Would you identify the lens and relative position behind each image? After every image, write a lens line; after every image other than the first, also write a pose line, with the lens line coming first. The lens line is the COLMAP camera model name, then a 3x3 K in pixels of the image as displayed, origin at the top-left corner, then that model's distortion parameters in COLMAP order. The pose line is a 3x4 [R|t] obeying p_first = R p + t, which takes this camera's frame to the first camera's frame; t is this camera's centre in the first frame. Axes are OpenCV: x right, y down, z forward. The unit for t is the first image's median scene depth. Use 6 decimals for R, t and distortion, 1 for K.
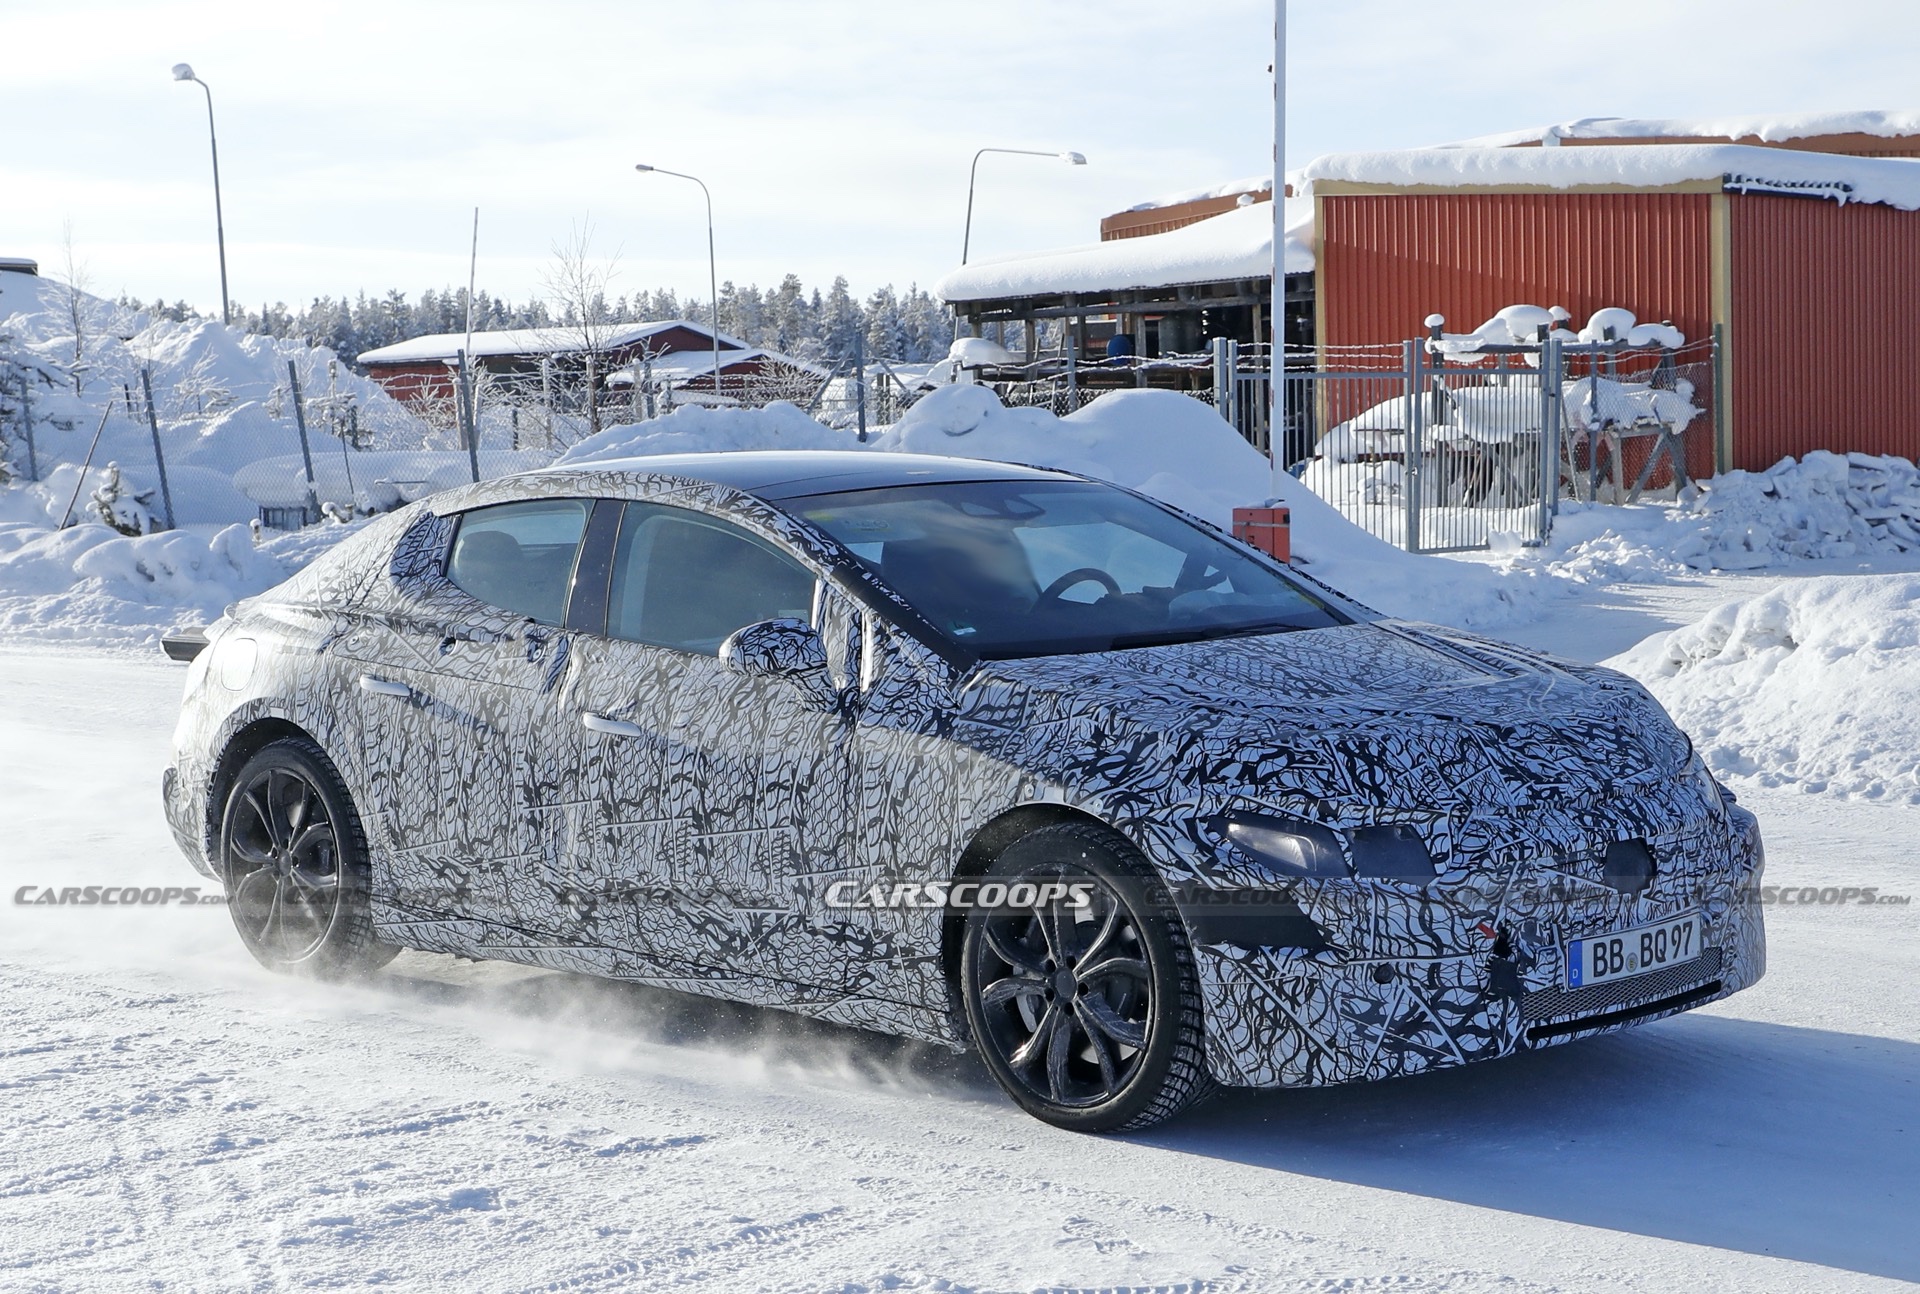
lens RADIAL K [[3487.5, 0, 996.7], [0, 3487.5, 654.3], [0, 0, 1]] dist [0.019361, 1.107864]
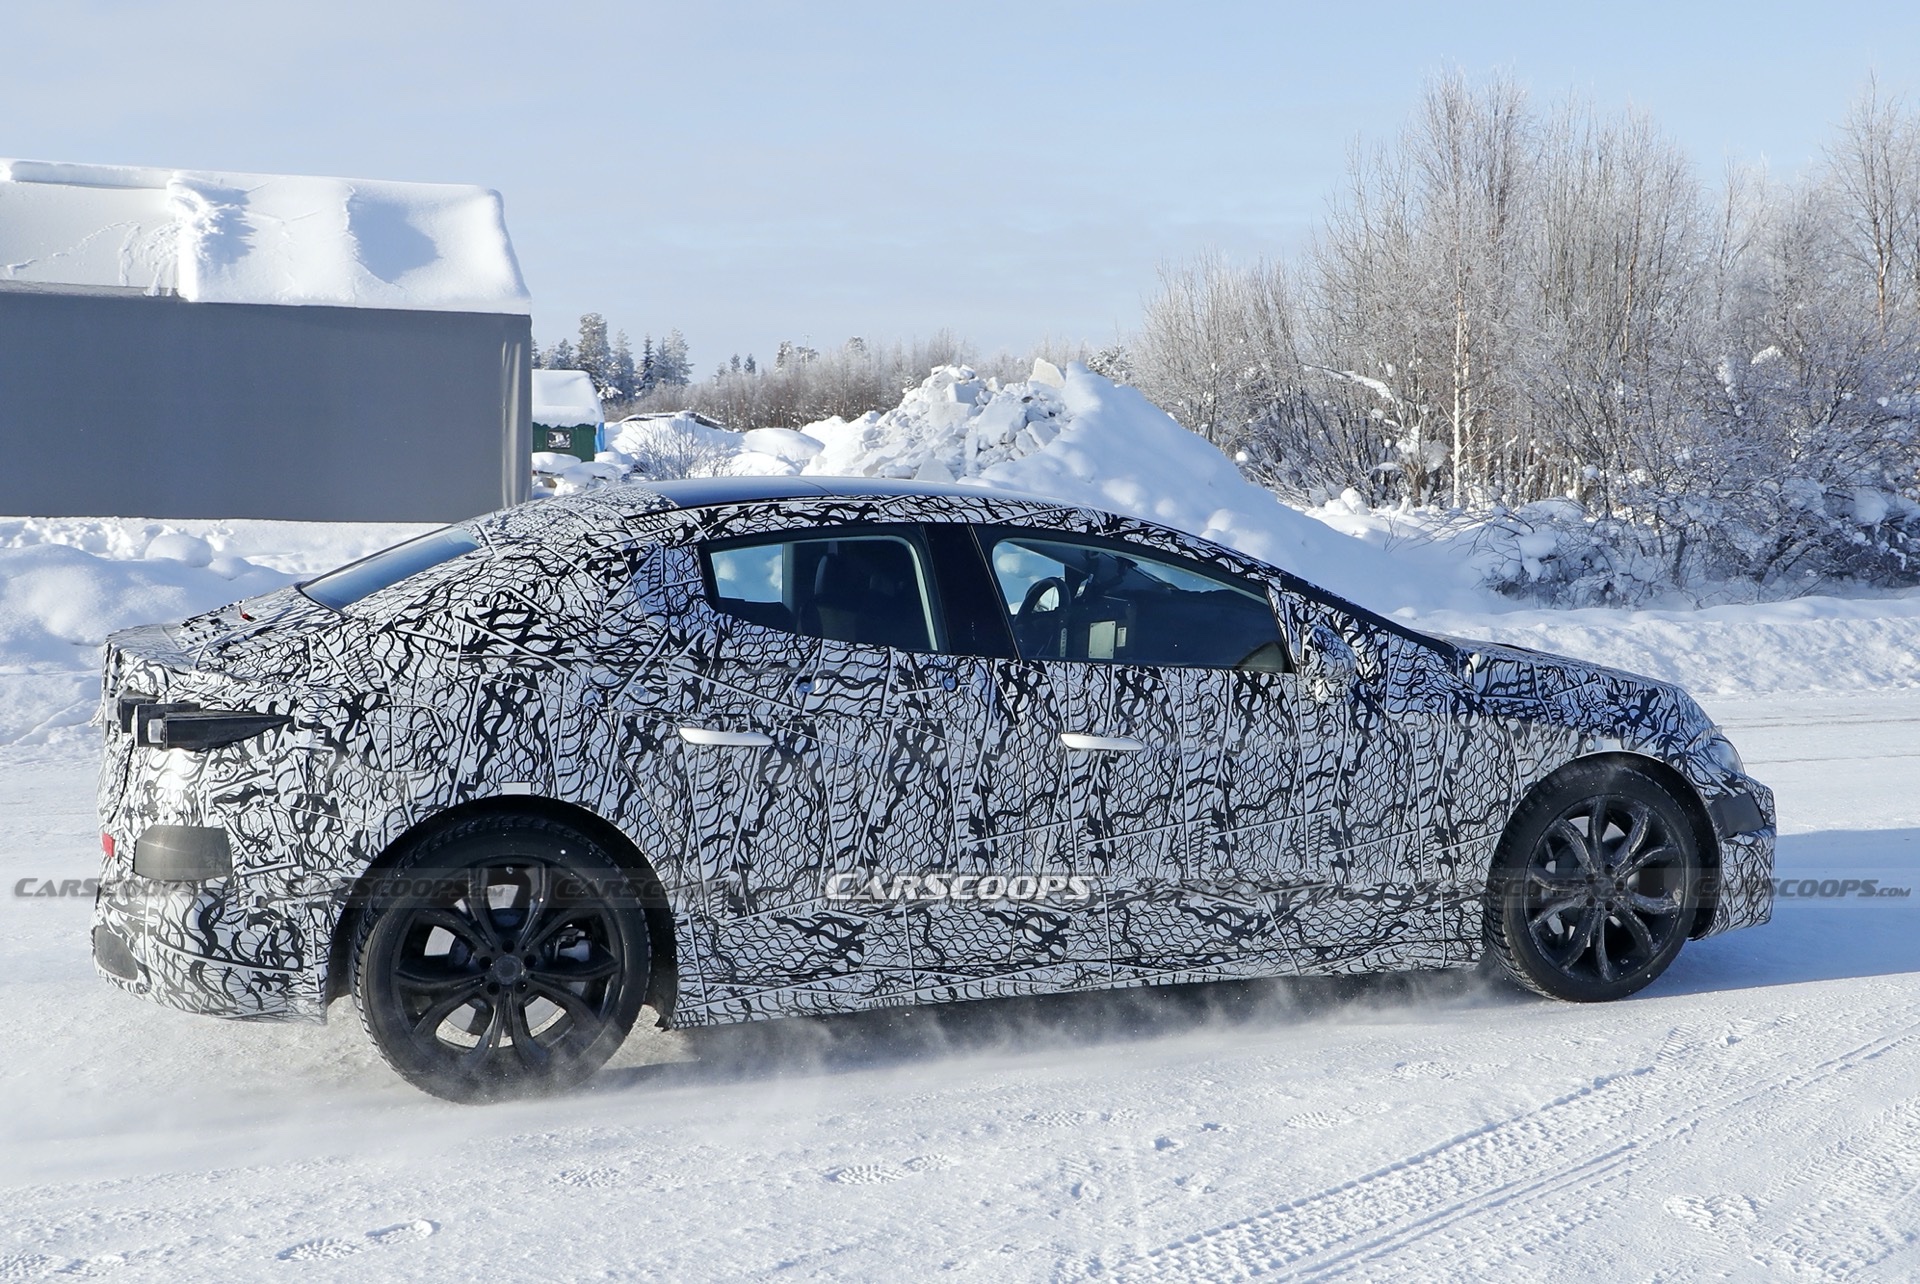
lens RADIAL K [[2263.9, 0, 994.8], [0, 2263.9, 610.9], [0, 0, 1]] dist [0.002955, 0.028892]
pose [[0.410537, -0.049012, 0.910526, -0.829443], [0.052784, 0.998157, 0.029930, -0.045605], [-0.910315, 0.035774, 0.412367, 0.858413]]
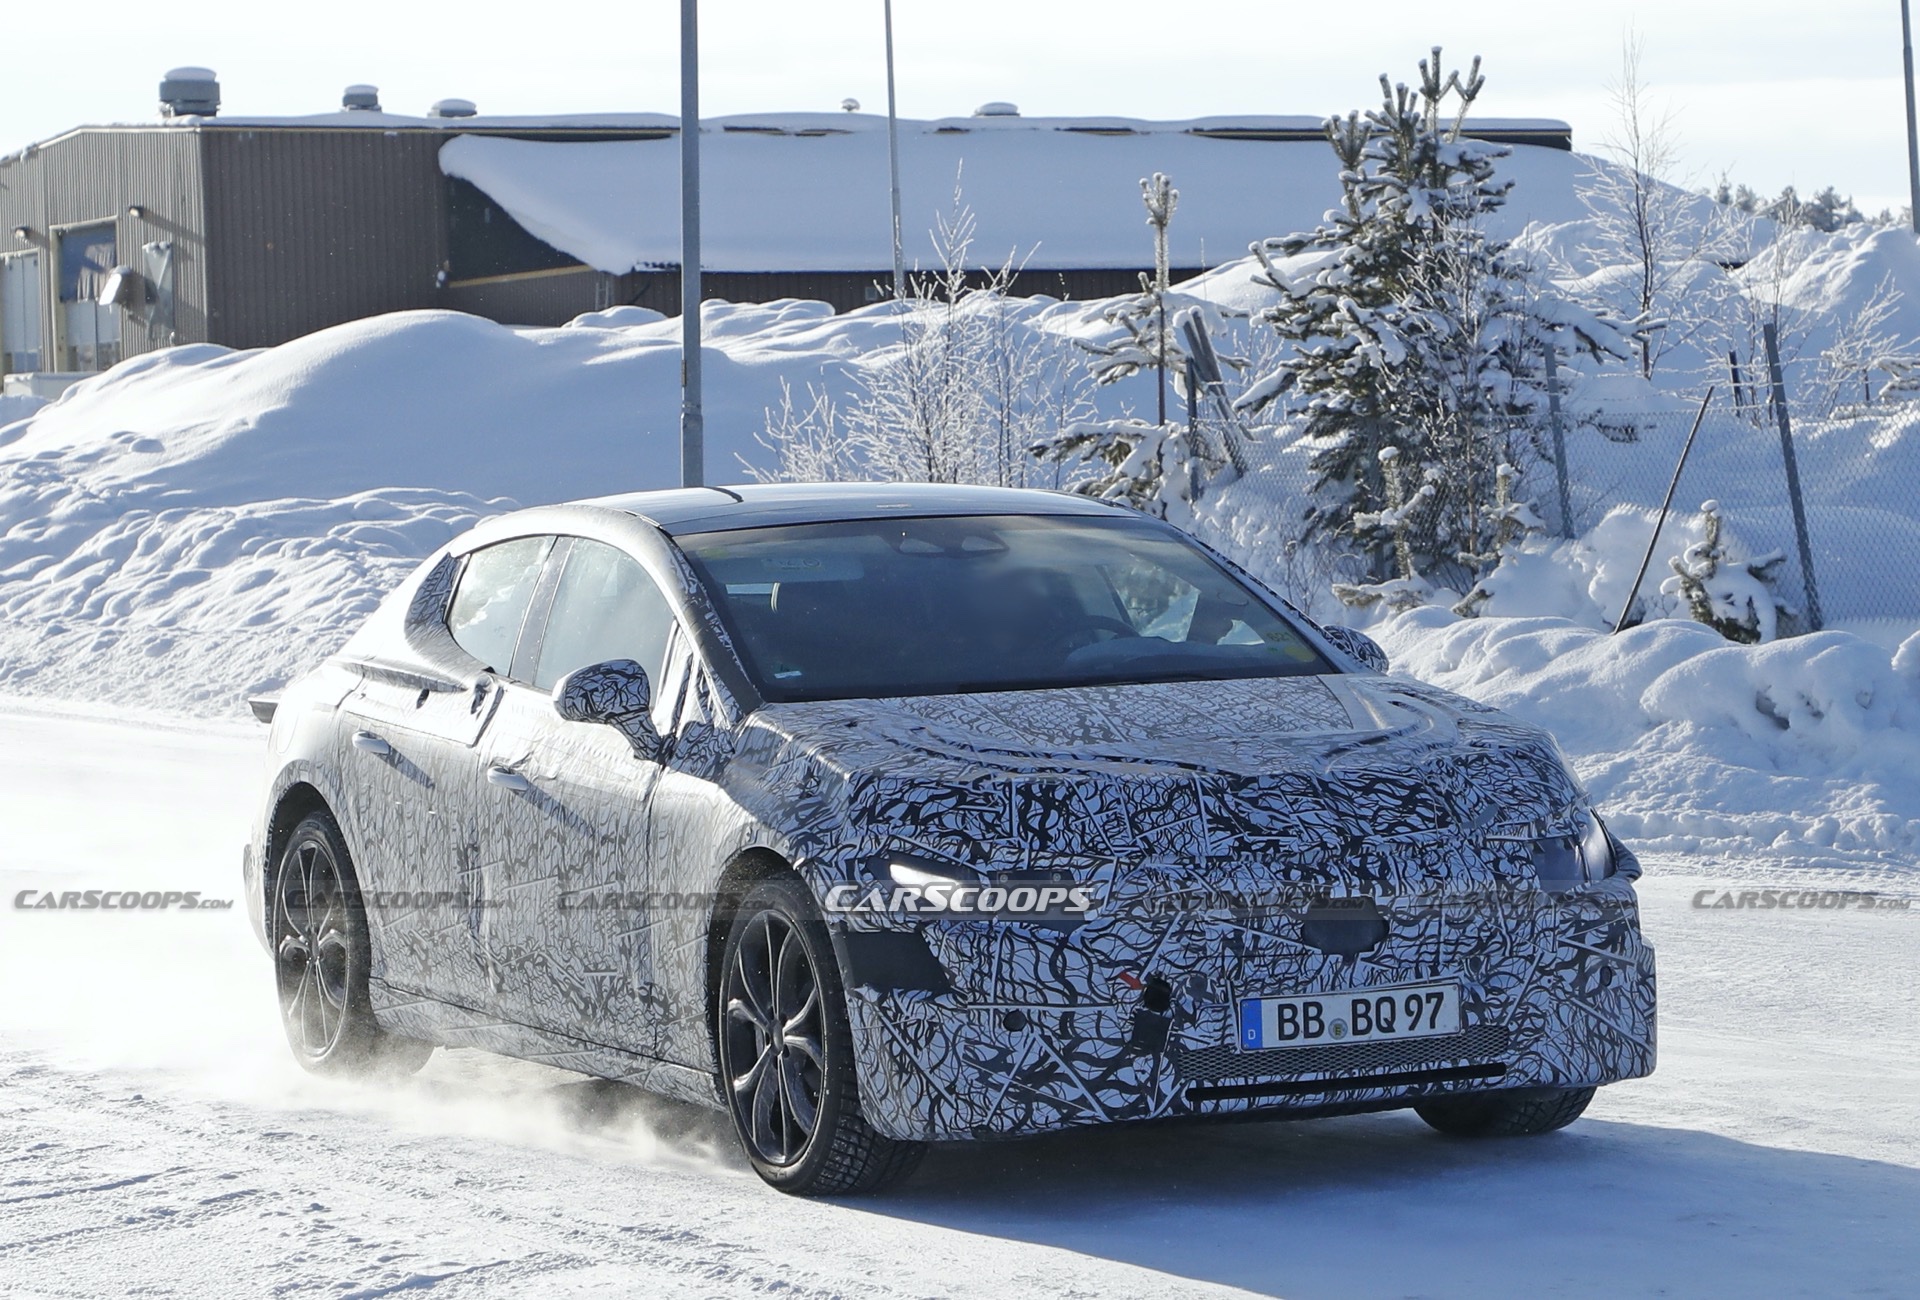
lens RADIAL K [[6782.2, 0, 810.2], [0, 6782.2, 801.9], [0, 0, 1]] dist [-0.304944, 16.750411]
pose [[0.926546, 0.014567, -0.375900, 0.727526], [-0.020127, 0.999738, -0.010868, 0.050290], [0.375644, 0.017636, 0.926596, -0.721917]]
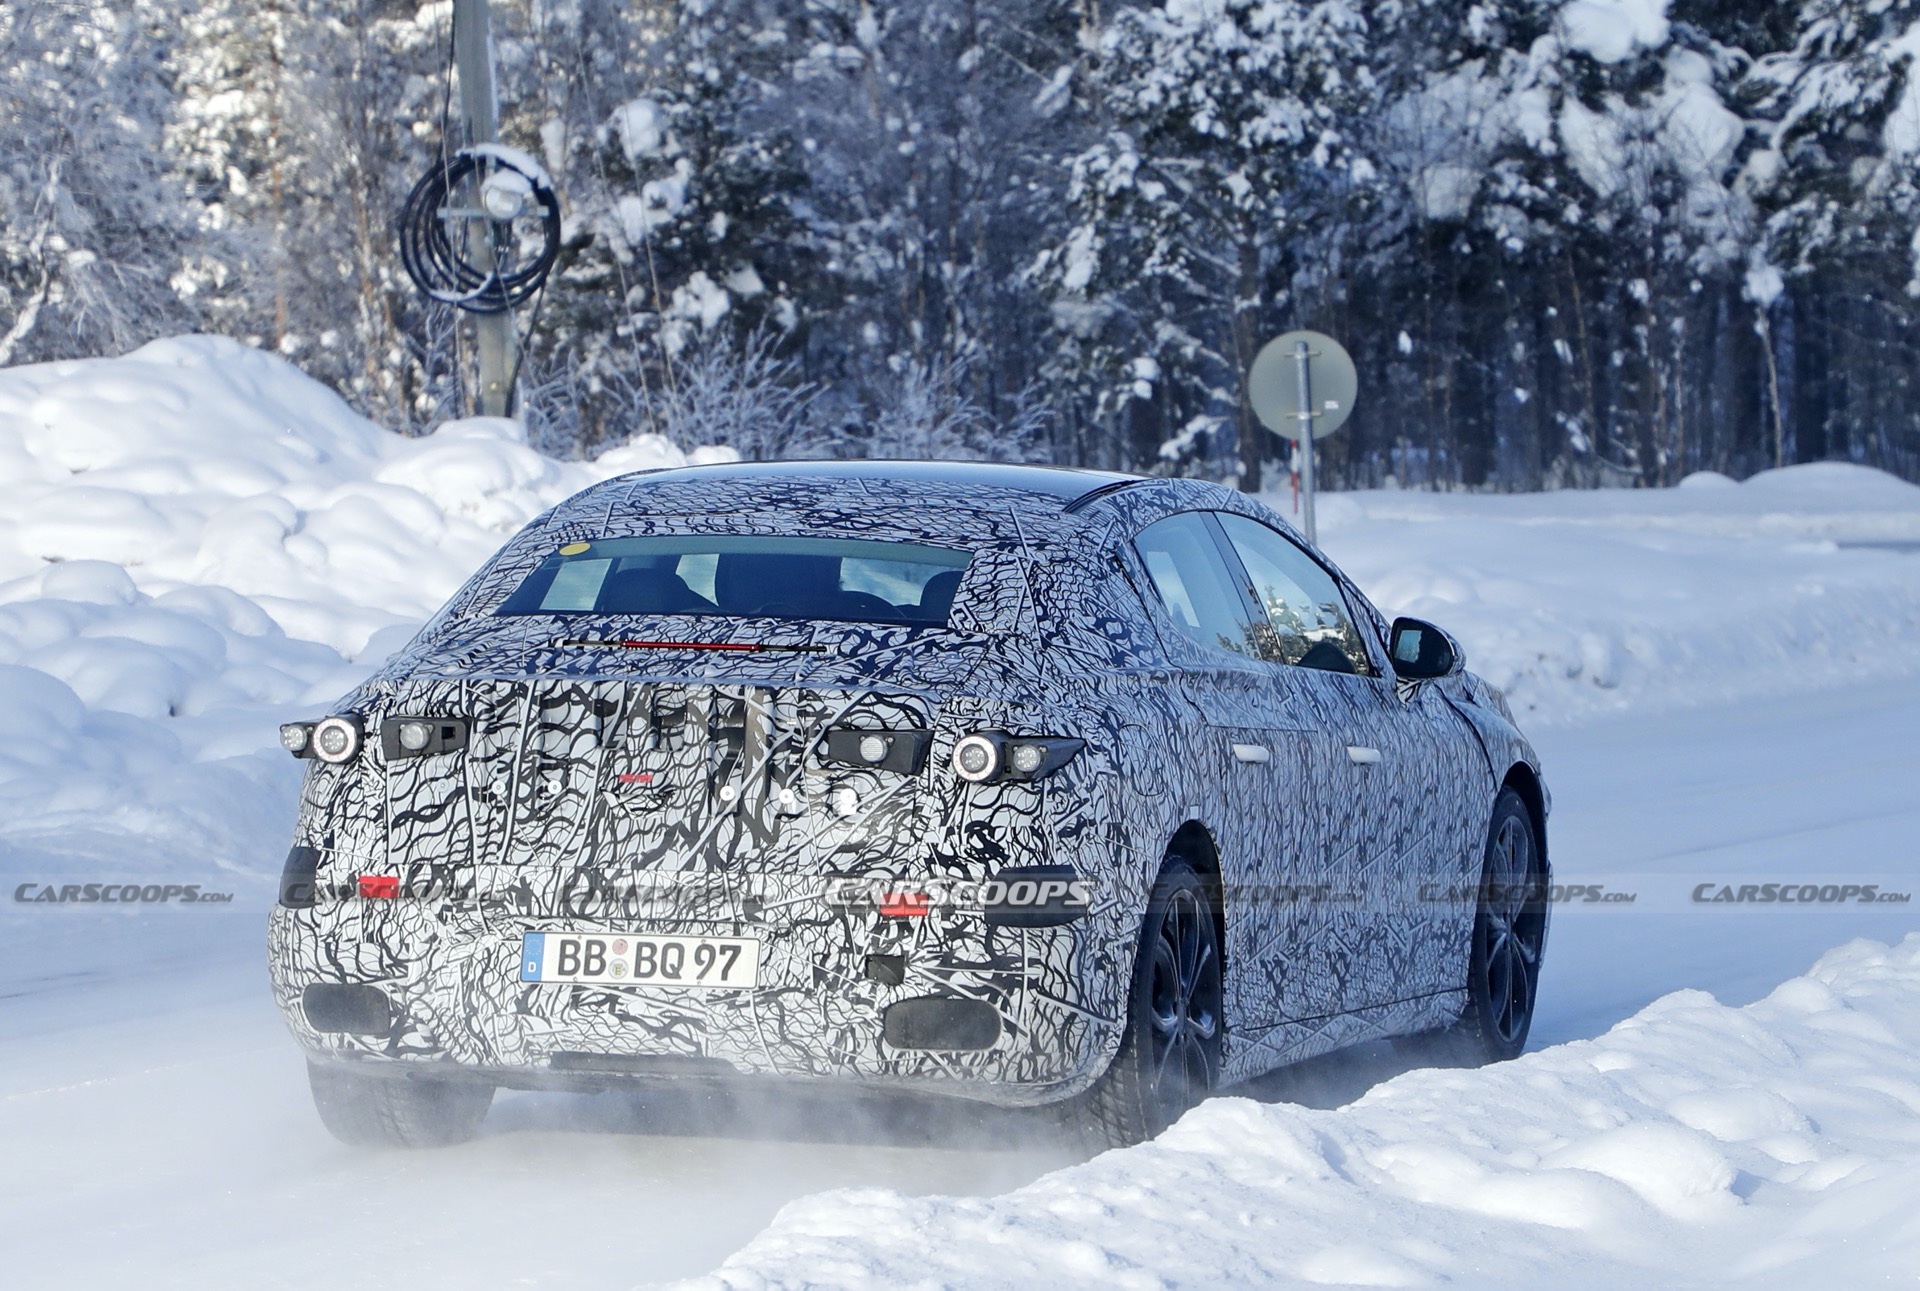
lens RADIAL K [[10073.1, 0, 756.1], [0, 10073.1, 643.9], [0, 0, 1]] dist [0.594544, 0.272400]
pose [[-0.472644, -0.018580, 0.881057, -2.635597], [0.070972, 0.995728, 0.059071, -0.195911], [-0.878391, 0.090450, -0.469306, 2.673854]]
